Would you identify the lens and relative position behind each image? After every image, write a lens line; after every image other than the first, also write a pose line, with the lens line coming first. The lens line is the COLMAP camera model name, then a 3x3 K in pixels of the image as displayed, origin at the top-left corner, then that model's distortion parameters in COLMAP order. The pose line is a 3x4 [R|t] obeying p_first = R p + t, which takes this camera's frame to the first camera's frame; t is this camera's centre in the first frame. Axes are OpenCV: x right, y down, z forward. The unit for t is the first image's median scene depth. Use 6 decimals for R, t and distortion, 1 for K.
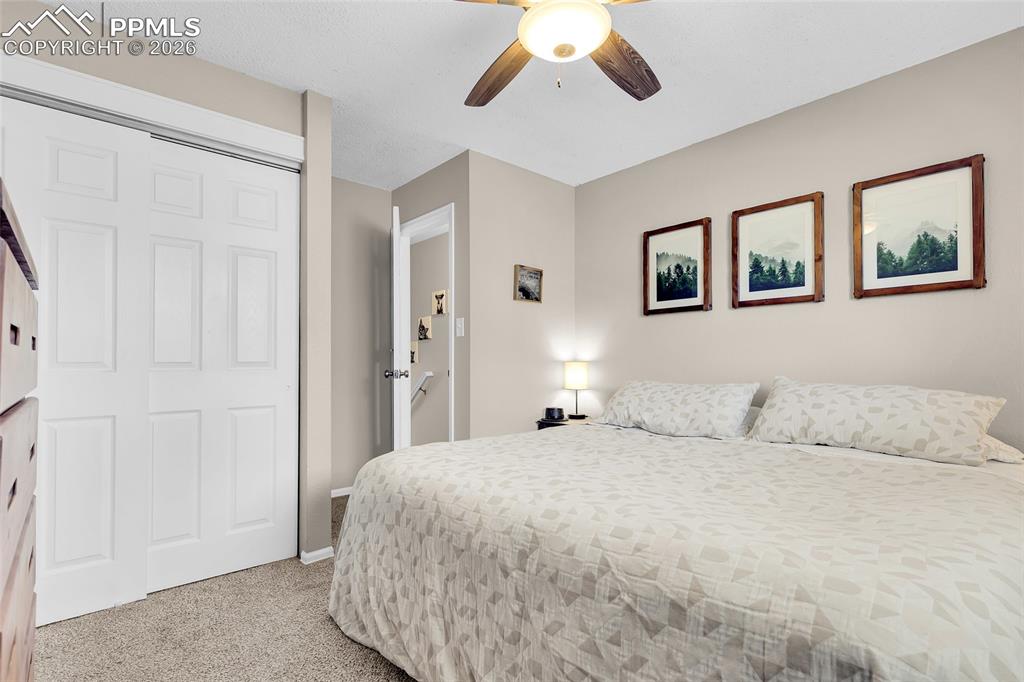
lens RADIAL K [[496.1, 0, 515.4], [0, 496.1, 347.8], [0, 0, 1]] dist [-0.001636, -0.000473]
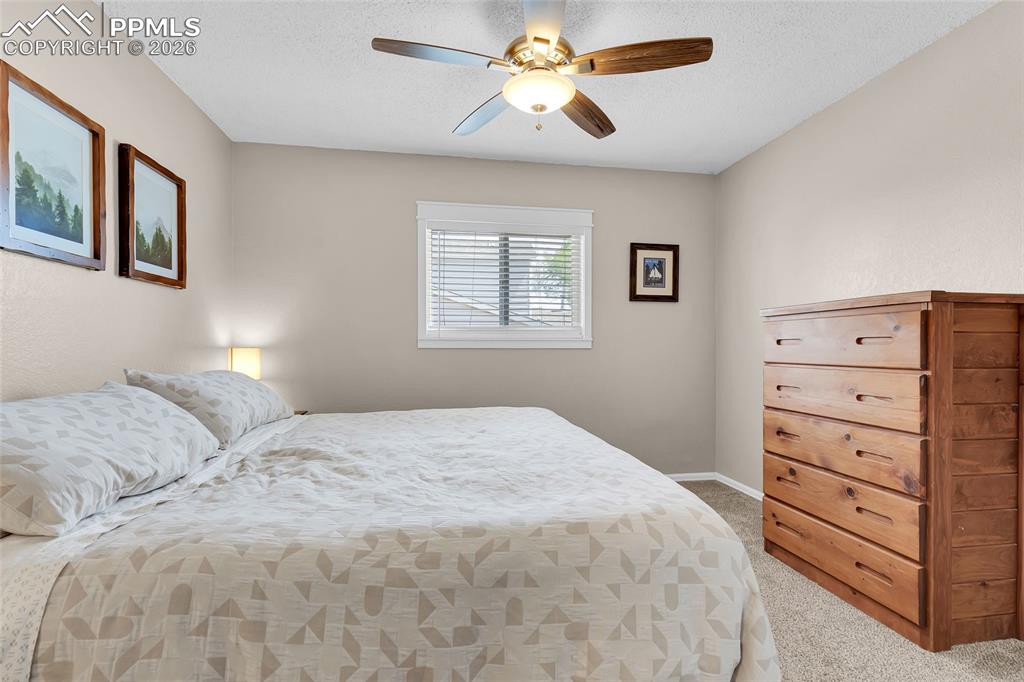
lens RADIAL K [[496.1, 0, 515.4], [0, 496.1, 347.8], [0, 0, 1]] dist [-0.001636, -0.000473]
pose [[-0.844321, 0.008041, 0.535777, -0.318753], [-0.007498, 0.999612, -0.026819, 0.039114], [-0.535785, -0.026661, -0.843933, 1.255025]]
